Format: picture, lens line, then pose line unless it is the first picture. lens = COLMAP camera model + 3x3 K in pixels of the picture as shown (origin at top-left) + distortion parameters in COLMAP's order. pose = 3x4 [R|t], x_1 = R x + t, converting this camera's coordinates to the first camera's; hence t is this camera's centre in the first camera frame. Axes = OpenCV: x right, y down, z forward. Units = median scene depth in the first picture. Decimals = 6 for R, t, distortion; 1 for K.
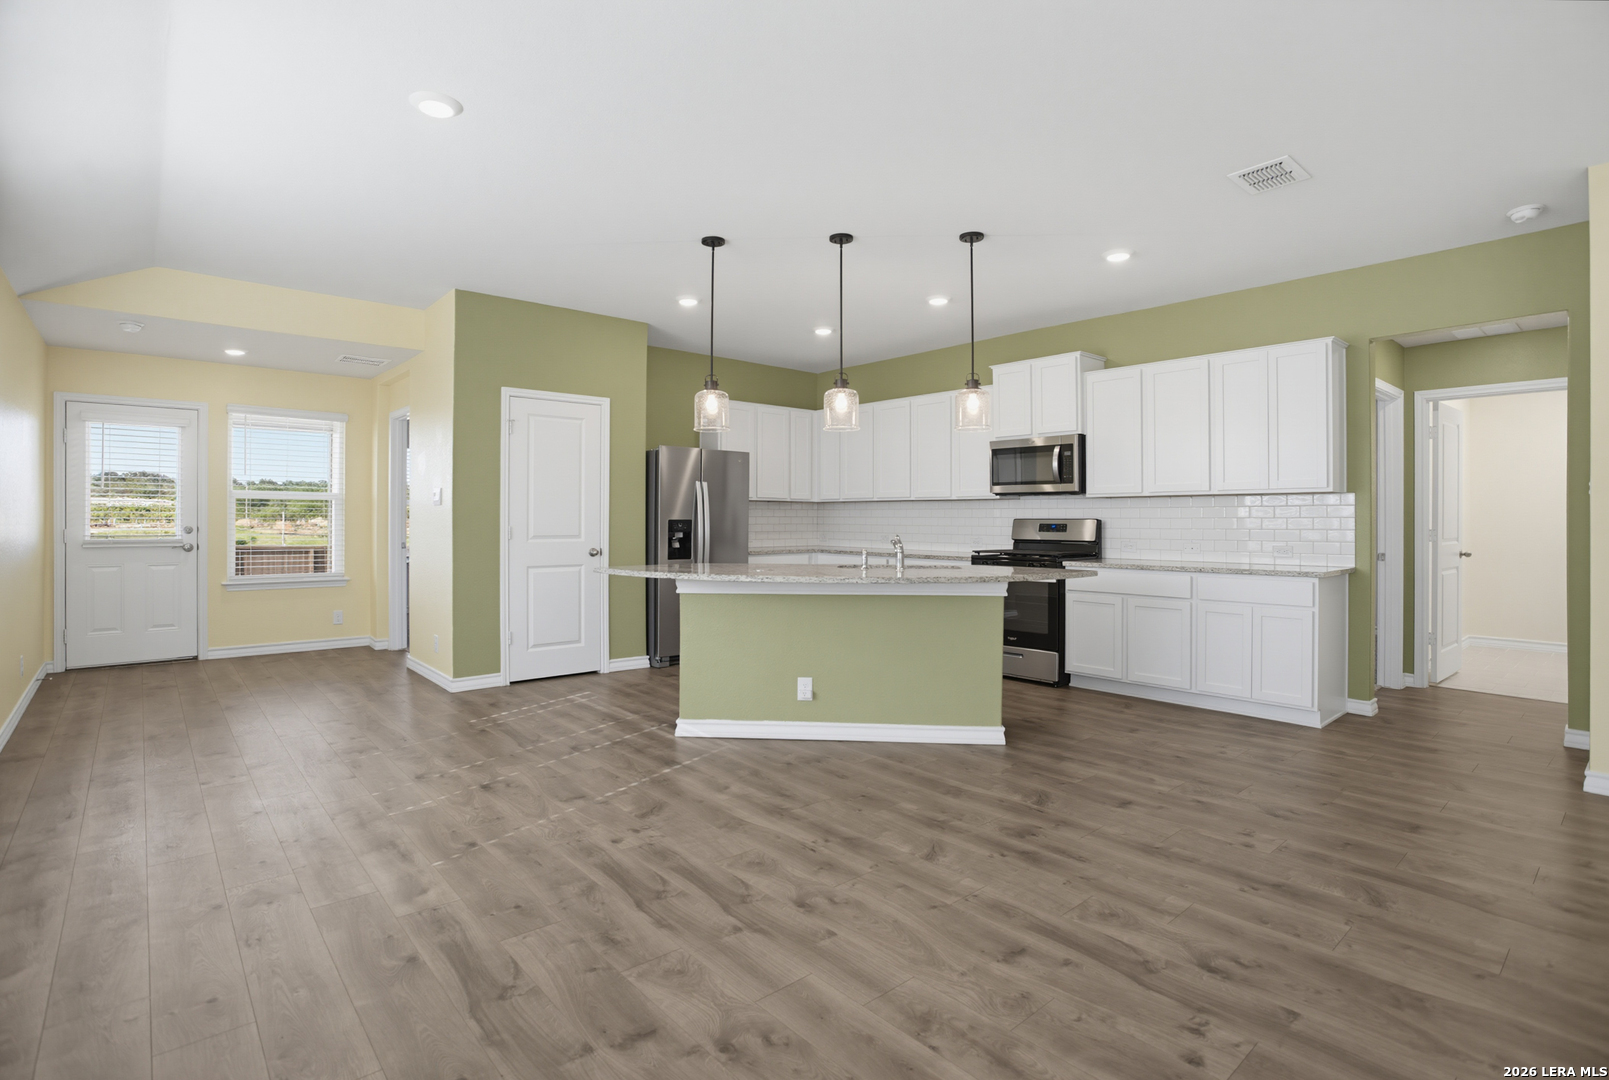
lens RADIAL K [[785.7, 0, 794.6], [0, 785.7, 522.9], [0, 0, 1]] dist [-0.058924, 0.015919]
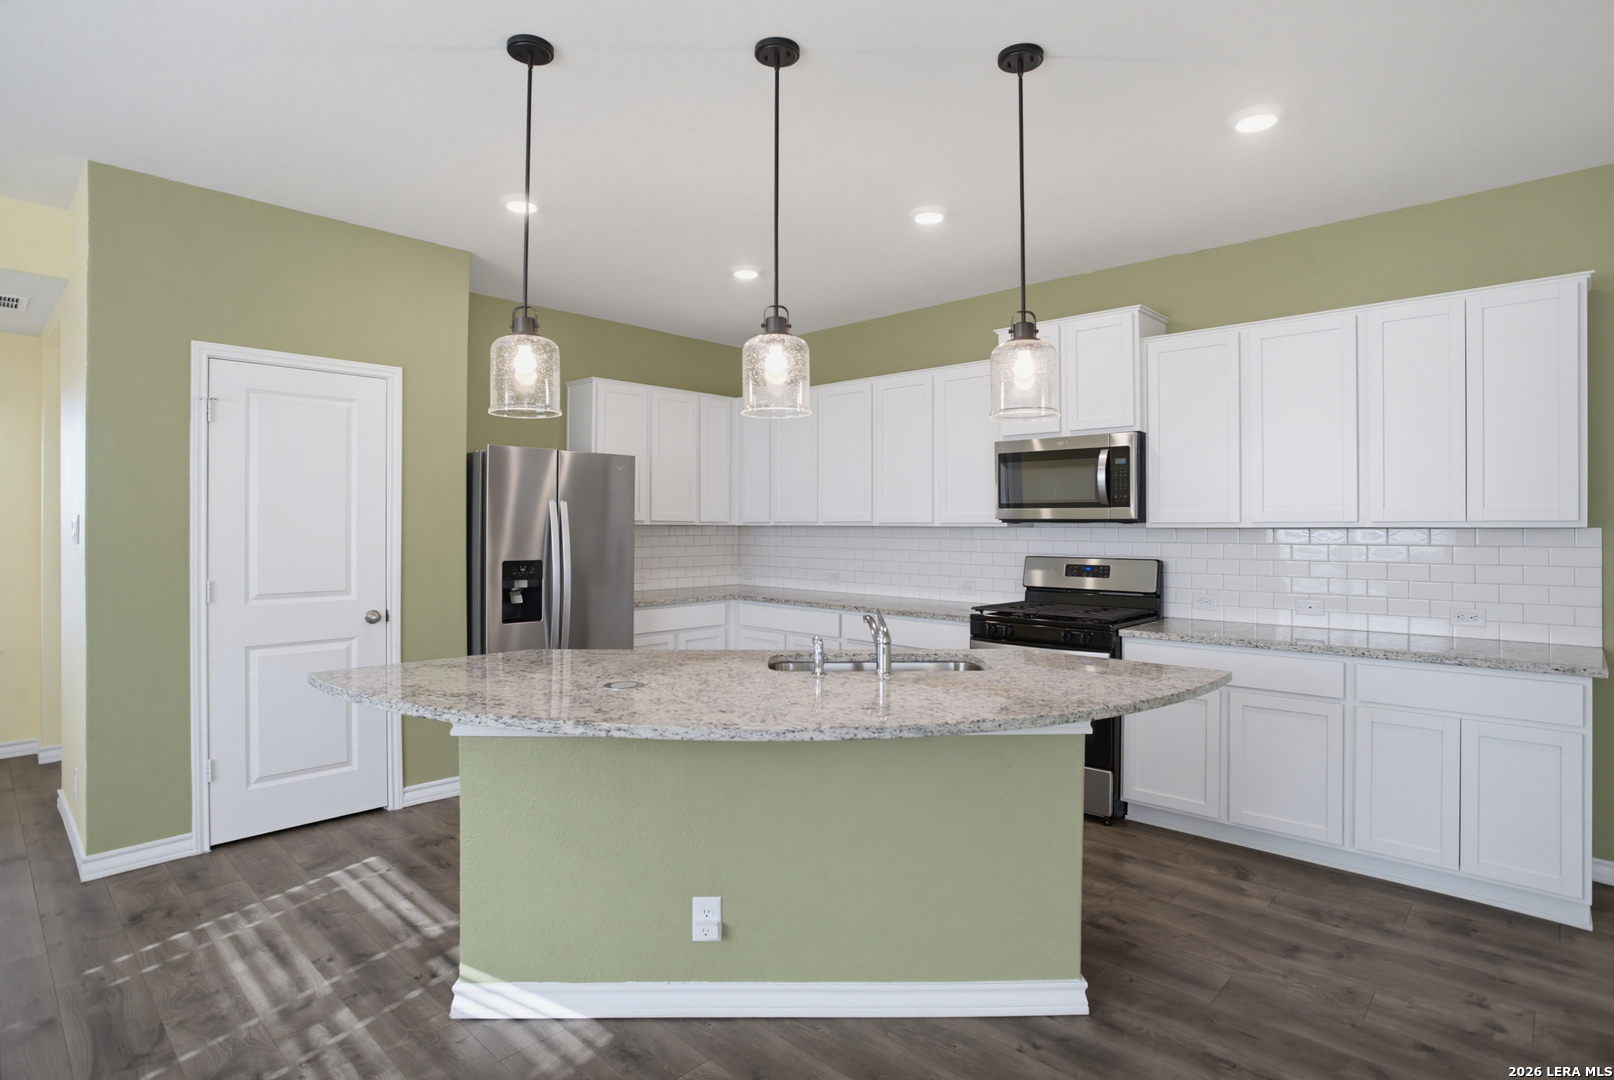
lens RADIAL K [[870.7, 0, 798.1], [0, 870.7, 522.6], [0, 0, 1]] dist [-0.004958, 0.001425]
pose [[0.995703, -0.000304, 0.092607, 0.015170], [0.001404, 0.999929, -0.011812, -0.031724], [-0.092597, 0.011891, 0.995633, 0.323596]]
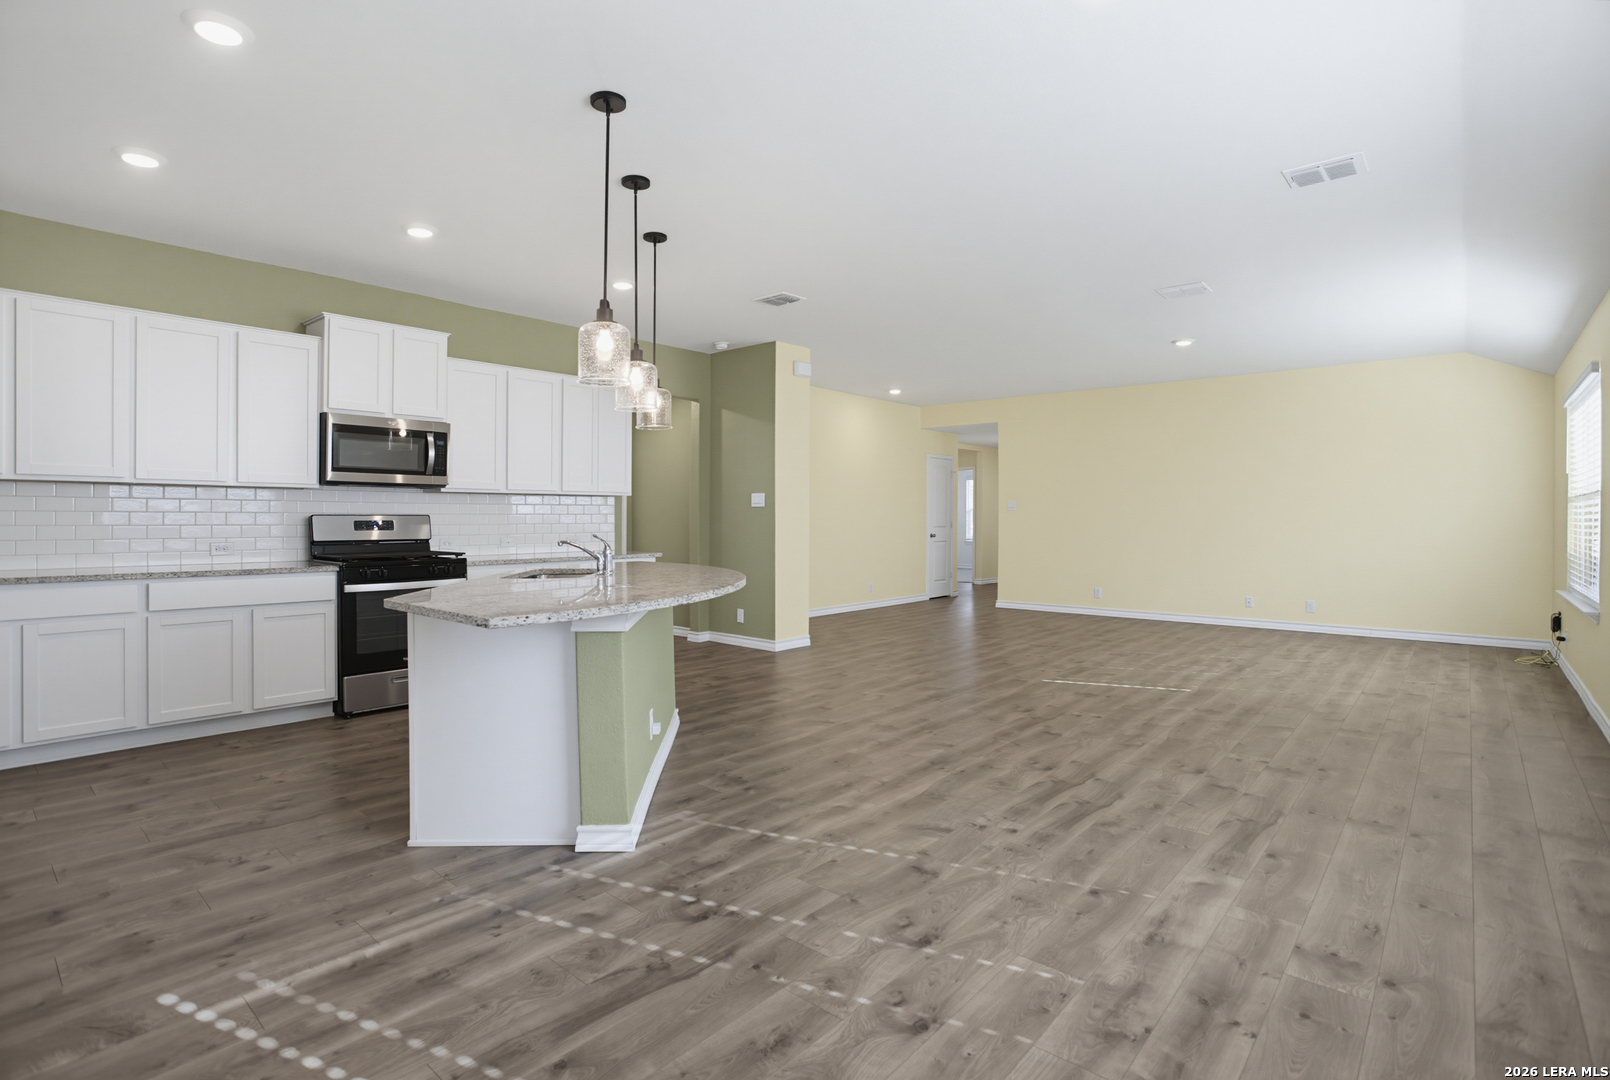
lens RADIAL K [[786.2, 0, 790.1], [0, 786.2, 538.2], [0, 0, 1]] dist [-0.058924, 0.015919]
pose [[-0.133613, -0.029098, 0.990606, -0.648056], [0.000067, 0.999569, 0.029370, -0.005758], [-0.991034, 0.003990, -0.133554, 0.769774]]
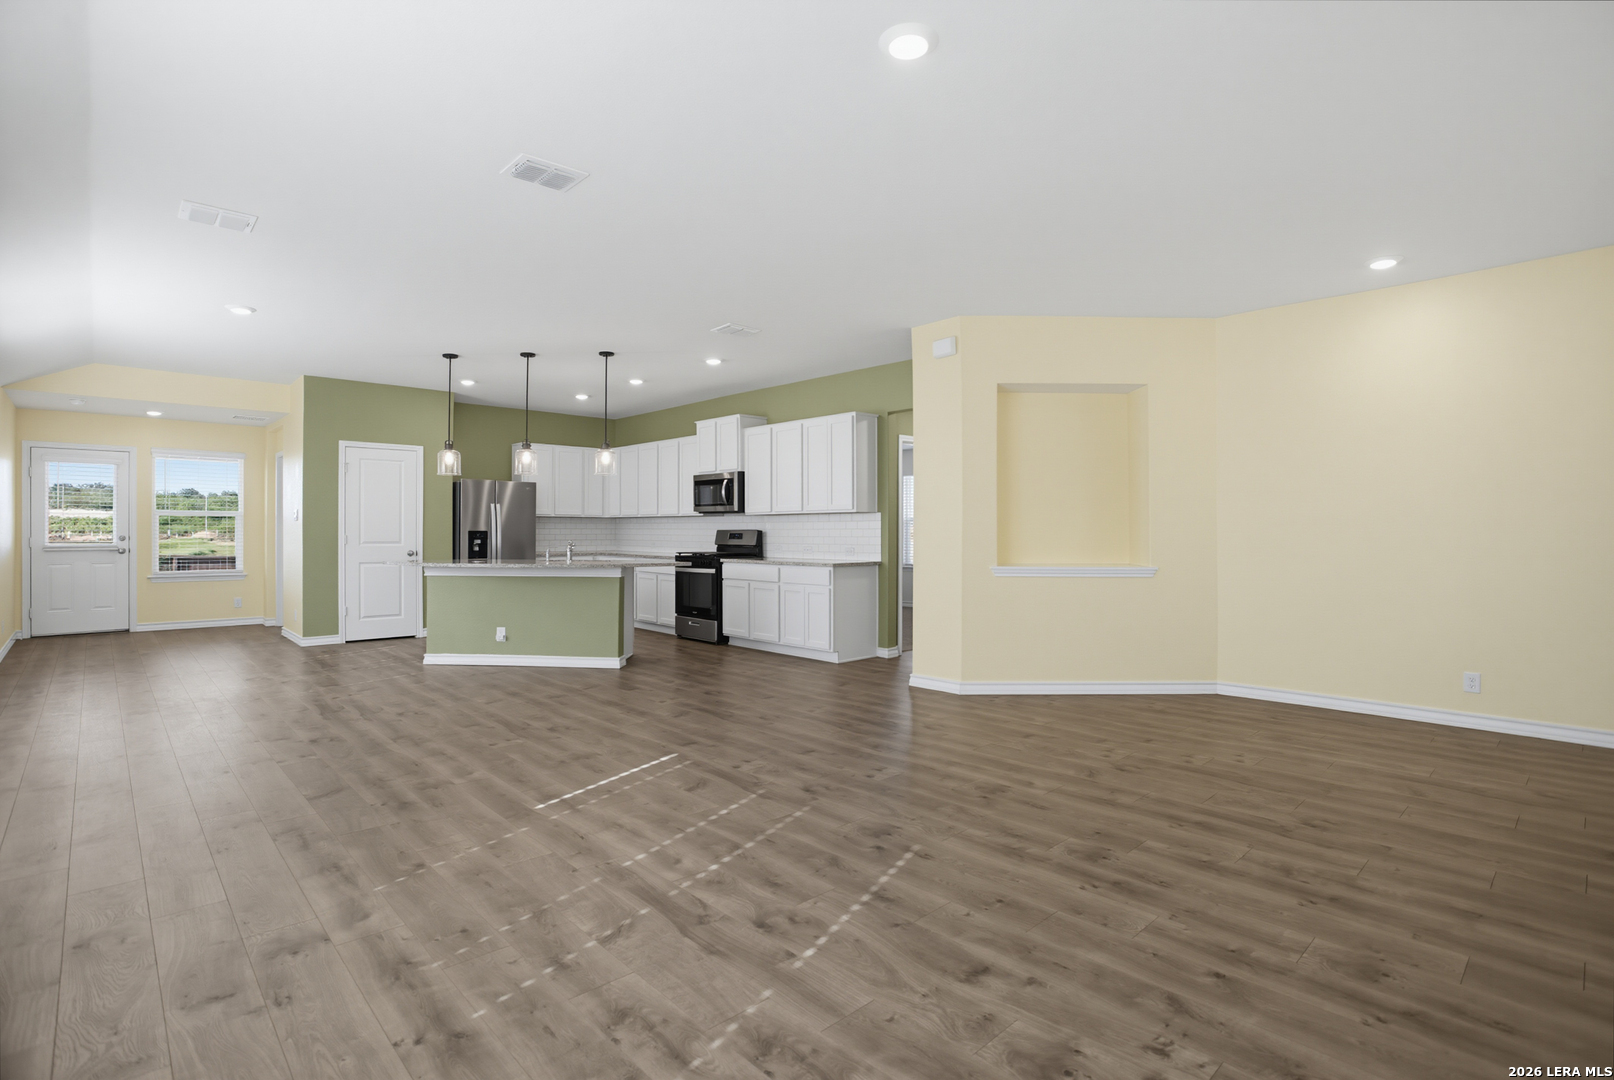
lens RADIAL K [[788.1, 0, 772.6], [0, 788.1, 520.6], [0, 0, 1]] dist [-0.058924, 0.015919]
pose [[0.999541, 0.000282, 0.030289, 0.407153], [0.000318, 0.999803, -0.019822, 0.007163], [-0.030288, 0.019822, 0.999345, -0.496149]]
